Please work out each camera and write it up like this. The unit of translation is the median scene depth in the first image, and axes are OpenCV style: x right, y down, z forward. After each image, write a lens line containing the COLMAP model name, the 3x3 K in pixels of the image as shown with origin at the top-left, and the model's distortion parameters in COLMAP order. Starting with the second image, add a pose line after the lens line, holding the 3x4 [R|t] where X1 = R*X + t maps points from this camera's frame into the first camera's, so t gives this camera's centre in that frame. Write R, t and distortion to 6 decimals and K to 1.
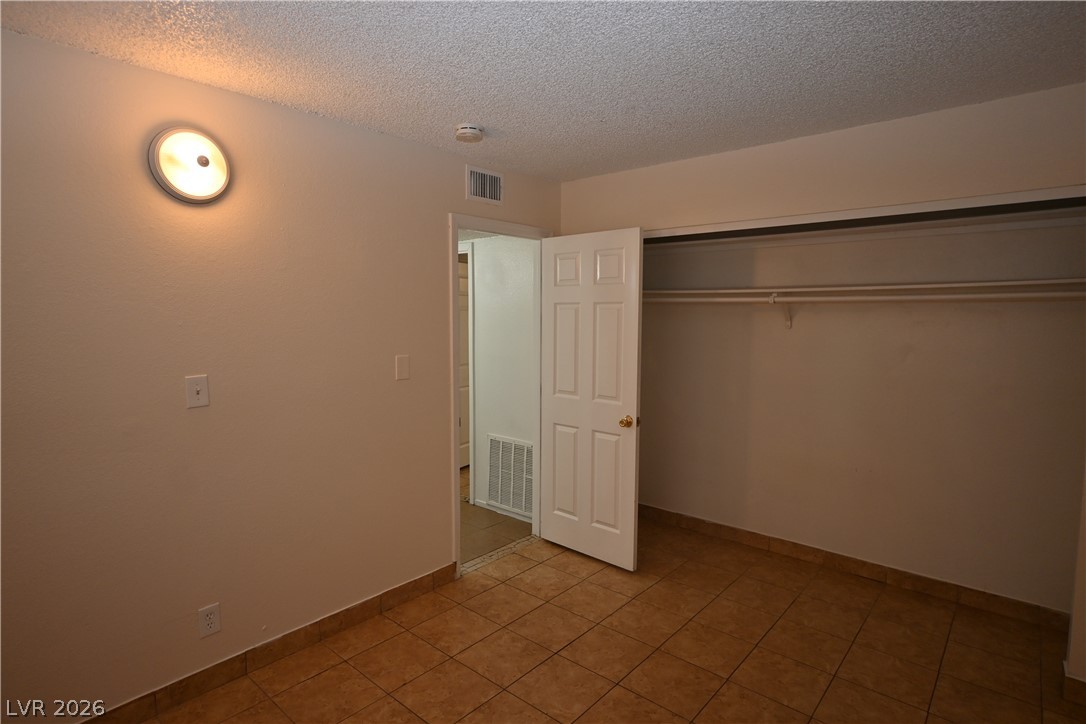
lens RADIAL K [[574.4, 0, 539.1], [0, 574.4, 361.6], [0, 0, 1]] dist [0.000489, 0.003077]
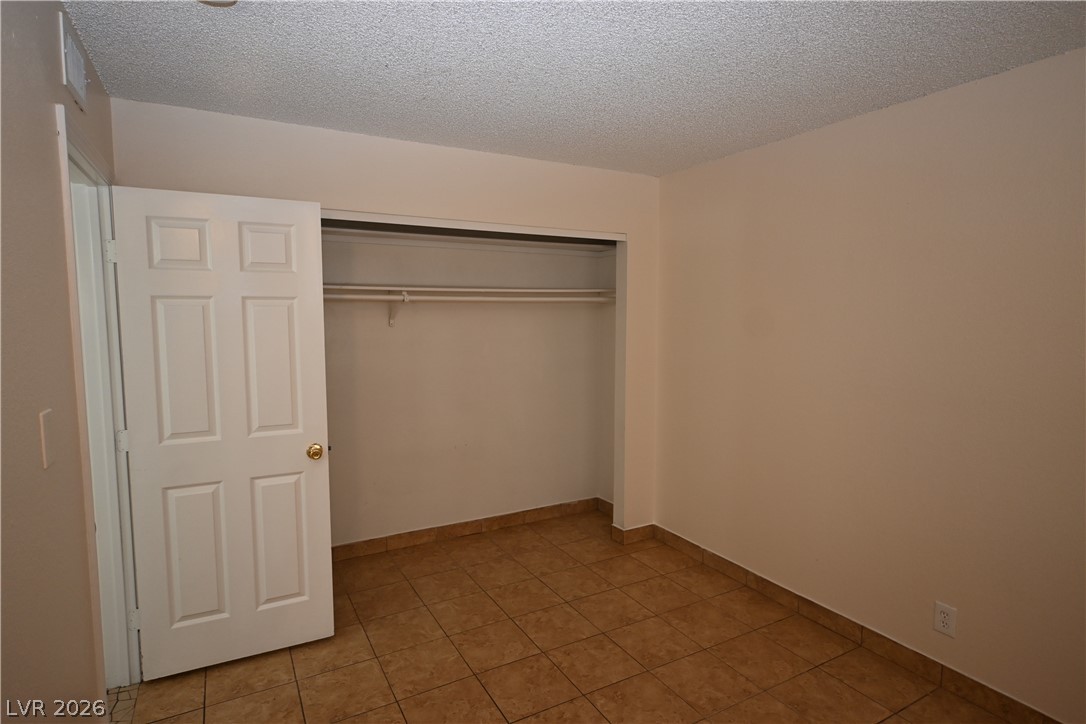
lens RADIAL K [[574.4, 0, 540.4], [0, 574.4, 362.0], [0, 0, 1]] dist [0.000489, 0.003077]
pose [[0.333874, -0.085668, 0.938717, -0.466570], [0.080059, 0.994840, 0.062315, -0.040333], [-0.939212, 0.054348, 0.339010, 0.446197]]
